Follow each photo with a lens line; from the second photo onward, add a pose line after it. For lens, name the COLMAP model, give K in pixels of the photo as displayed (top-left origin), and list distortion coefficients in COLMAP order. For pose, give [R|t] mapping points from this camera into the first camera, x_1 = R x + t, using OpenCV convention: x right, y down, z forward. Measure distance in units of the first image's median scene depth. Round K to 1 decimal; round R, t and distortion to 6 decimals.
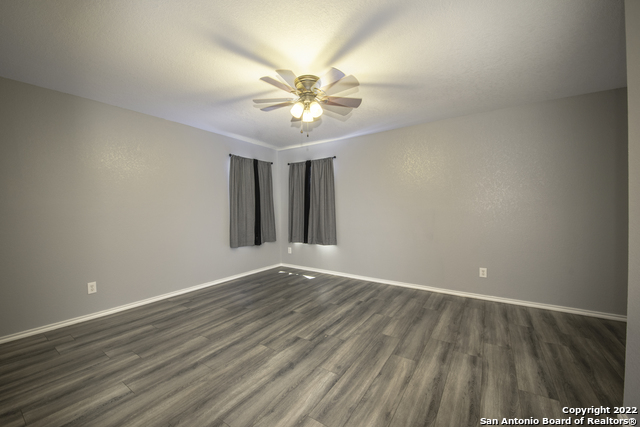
lens RADIAL K [[252.7, 0, 303.8], [0, 252.7, 213.0], [0, 0, 1]] dist [0.004454, -0.003097]
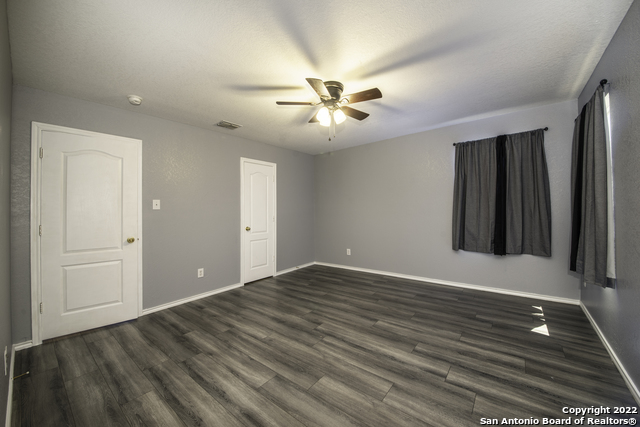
lens RADIAL K [[245.9, 0, 325.5], [0, 245.9, 209.2], [0, 0, 1]] dist [0.015437, -0.000622]
pose [[-0.034589, 0.011800, -0.999332, 1.003566], [0.012157, 0.999861, 0.011386, -0.030639], [0.999328, -0.011755, -0.034728, 0.994715]]
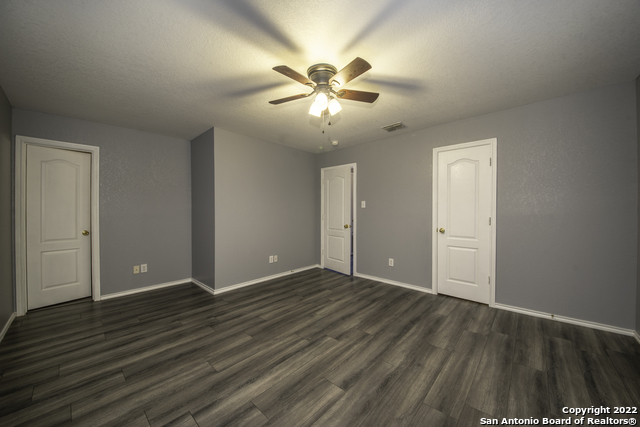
lens RADIAL K [[237.6, 0, 319.6], [0, 237.6, 207.7], [0, 0, 1]] dist [-0.003037, -0.000866]
pose [[-0.992017, 0.015462, 0.125153, -0.073469], [0.016121, 0.999861, 0.004251, -0.034356], [-0.125070, 0.006235, -0.992128, 1.814564]]
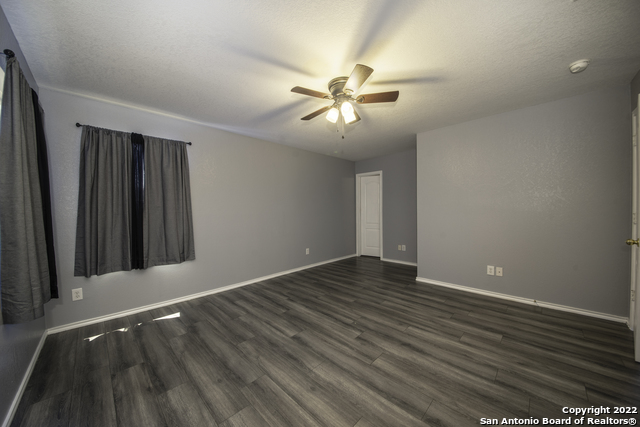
lens RADIAL K [[223.6, 0, 317.1], [0, 223.6, 212.9], [0, 0, 1]] dist [0.001968, -0.001960]
pose [[0.173845, -0.011831, 0.984702, -0.862446], [0.025677, 0.999642, 0.007478, -0.015286], [-0.984438, 0.023984, 0.174087, 0.924753]]
